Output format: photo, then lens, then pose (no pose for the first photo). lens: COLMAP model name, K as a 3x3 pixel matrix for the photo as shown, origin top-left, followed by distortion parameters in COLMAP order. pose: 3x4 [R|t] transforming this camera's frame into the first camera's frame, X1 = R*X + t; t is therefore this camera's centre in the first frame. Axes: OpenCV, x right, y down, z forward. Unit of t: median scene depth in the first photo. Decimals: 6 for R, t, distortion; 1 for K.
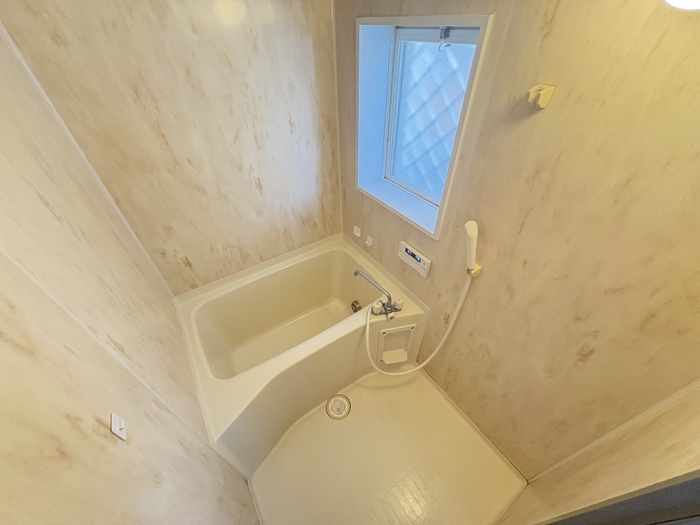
lens RADIAL K [[278.5, 0, 350.0], [0, 278.5, 262.5], [0, 0, 1]] dist [-0.001426, -0.000002]
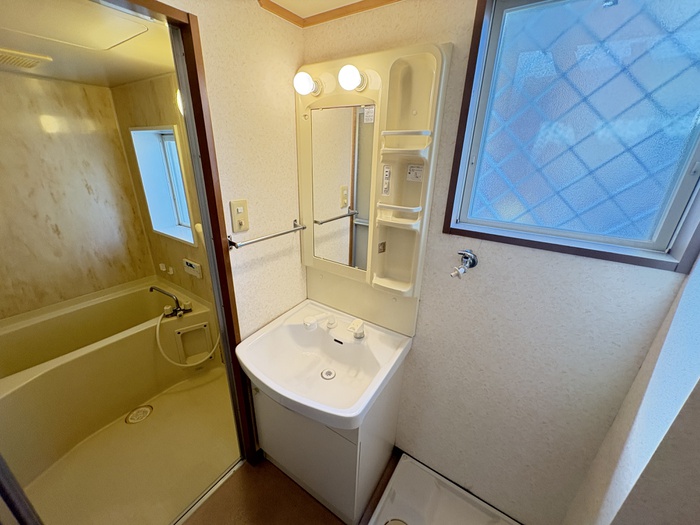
lens RADIAL K [[278.5, 0, 350.0], [0, 278.5, 262.5], [0, 0, 1]] dist [-0.001426, -0.000002]
pose [[0.925929, -0.103075, 0.363360, 0.404373], [0.219263, 0.930026, -0.294915, 0.486256], [-0.307536, 0.352742, 0.883739, -0.446025]]
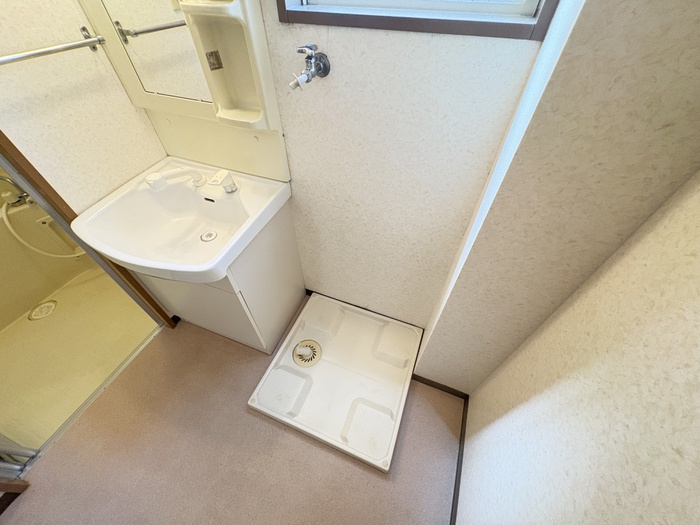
lens RADIAL K [[278.5, 0, 350.0], [0, 278.5, 262.5], [0, 0, 1]] dist [-0.001426, -0.000002]
pose [[0.827783, -0.410013, 0.382969, 0.603983], [0.361193, 0.911778, 0.195450, 0.590574], [-0.429319, -0.023464, 0.902848, -0.436035]]
